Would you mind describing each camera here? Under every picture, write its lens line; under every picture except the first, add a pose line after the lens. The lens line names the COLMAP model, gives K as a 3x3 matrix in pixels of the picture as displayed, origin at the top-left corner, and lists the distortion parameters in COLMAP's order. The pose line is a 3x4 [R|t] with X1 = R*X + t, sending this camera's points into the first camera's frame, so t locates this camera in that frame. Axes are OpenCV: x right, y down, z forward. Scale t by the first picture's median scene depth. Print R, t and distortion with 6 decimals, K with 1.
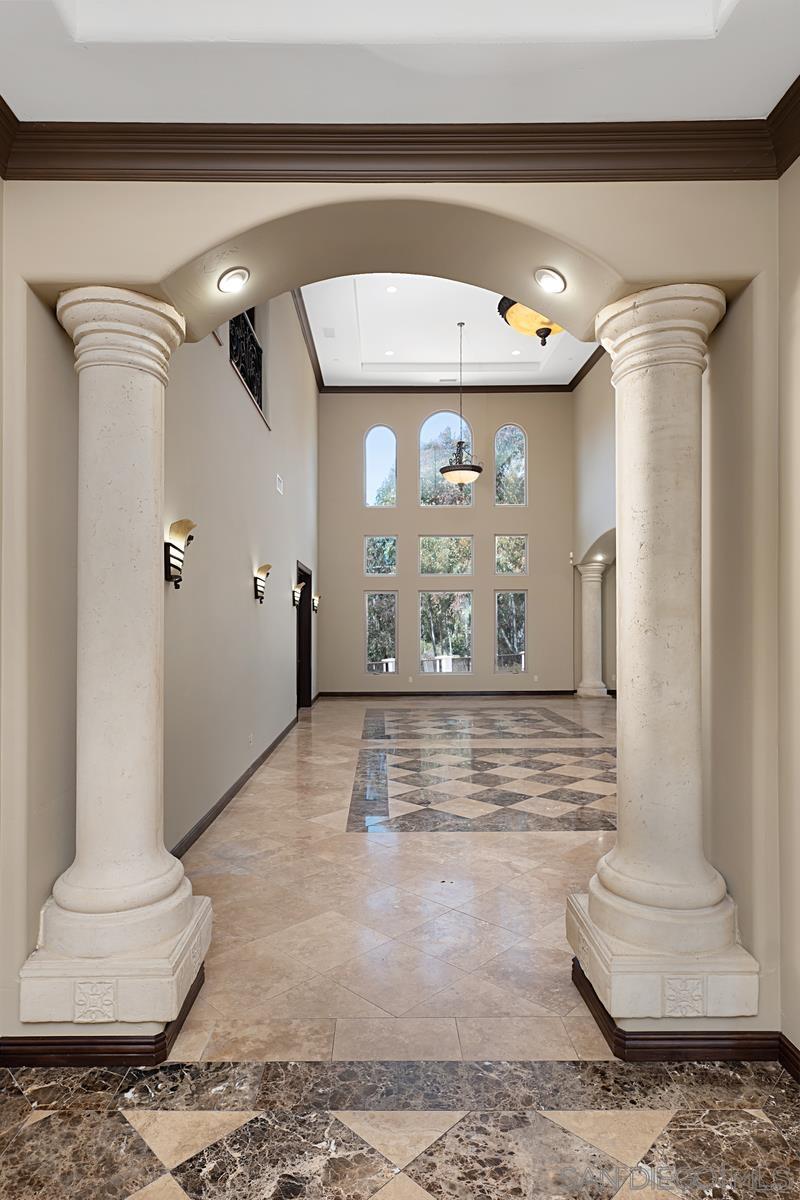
lens RADIAL K [[646.8, 0, 396.1], [0, 646.8, 606.1], [0, 0, 1]] dist [-0.000301, -0.000288]
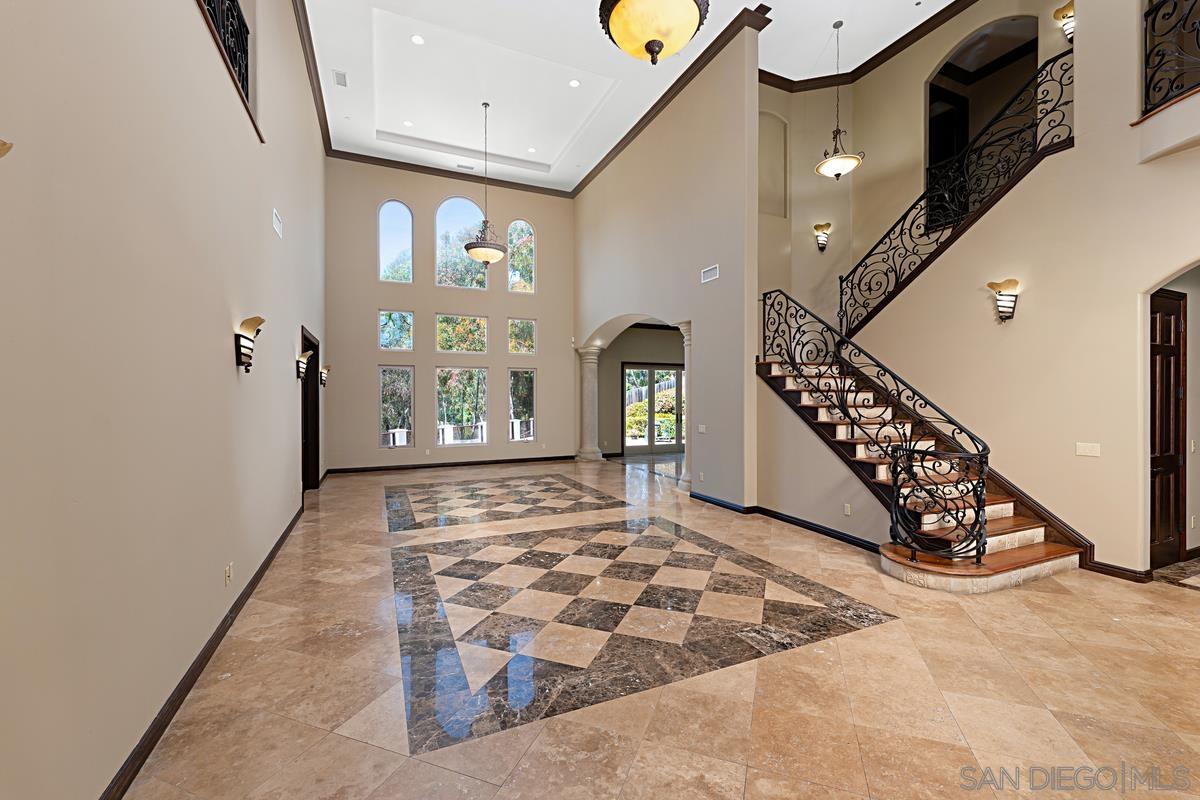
lens RADIAL K [[488.2, 0, 598.8], [0, 488.2, 397.9], [0, 0, 1]] dist [-0.003328, -0.000622]
pose [[0.920103, 0.001087, 0.391676, -0.044774], [-0.012548, 0.999565, 0.026703, 0.003361], [-0.391477, -0.029484, 0.919716, 0.252559]]
